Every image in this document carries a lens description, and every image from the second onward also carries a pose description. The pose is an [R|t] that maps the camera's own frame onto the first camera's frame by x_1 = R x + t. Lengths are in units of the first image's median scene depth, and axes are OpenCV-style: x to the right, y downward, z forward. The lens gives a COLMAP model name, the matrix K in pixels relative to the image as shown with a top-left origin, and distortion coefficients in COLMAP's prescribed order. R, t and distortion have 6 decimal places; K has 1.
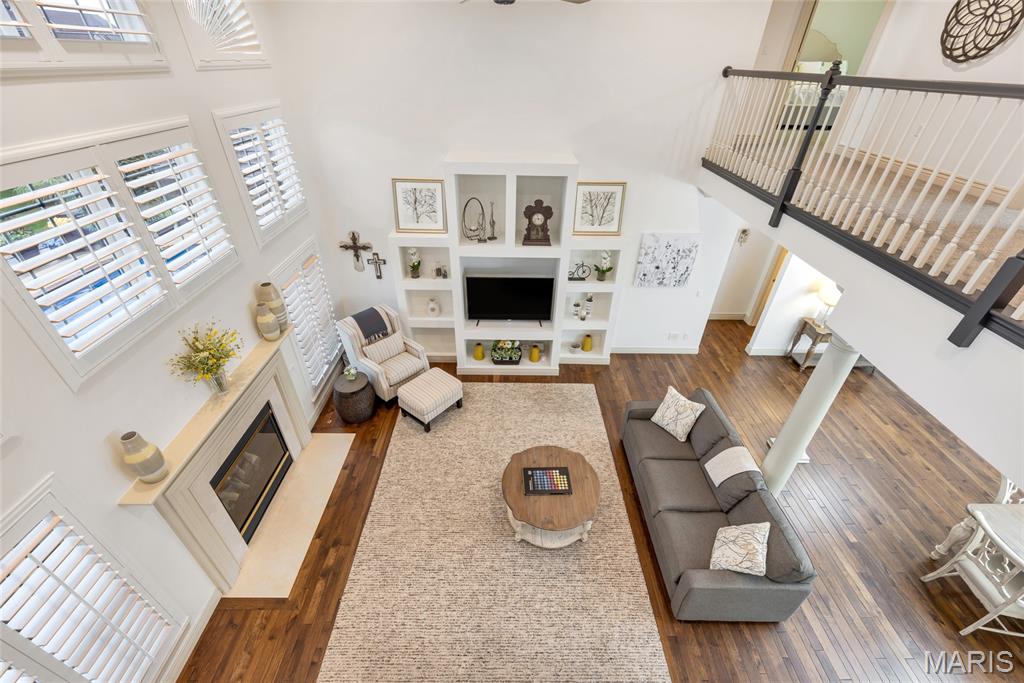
lens RADIAL K [[417.7, 0, 507.9], [0, 417.7, 336.0], [0, 0, 1]] dist [0.001707, 0.000081]
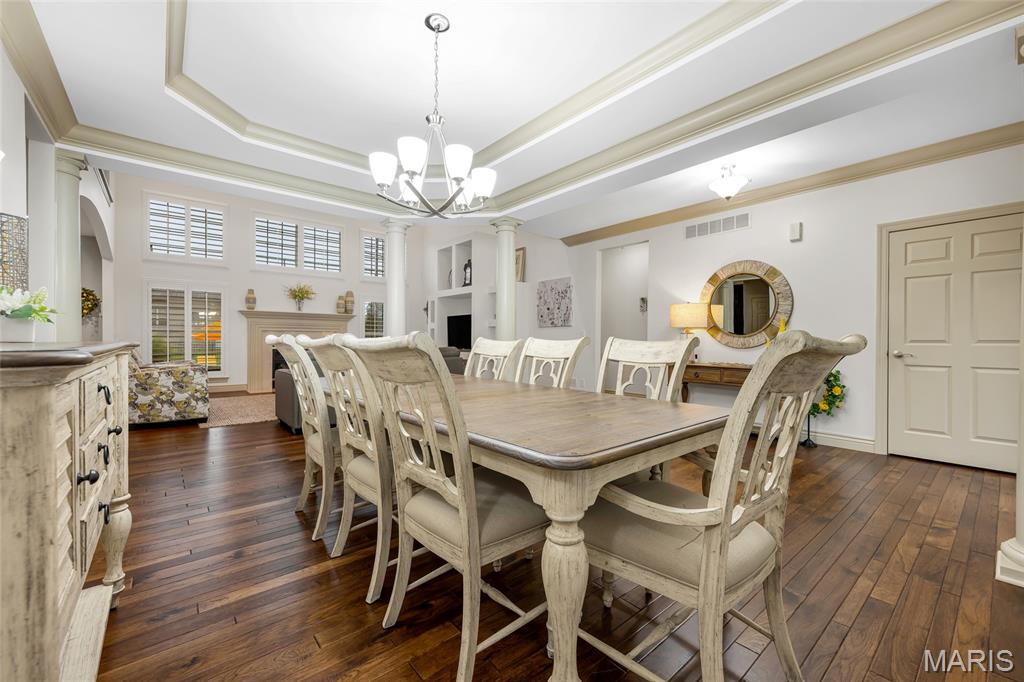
lens RADIAL K [[417.7, 0, 507.9], [0, 417.7, 335.5], [0, 0, 1]] dist [0.001707, 0.000081]
pose [[0.652046, -0.016525, -0.757999, 1.425003], [-0.420889, 0.823676, -0.380014, 0.482285], [0.630625, 0.566820, 0.530120, 0.404281]]
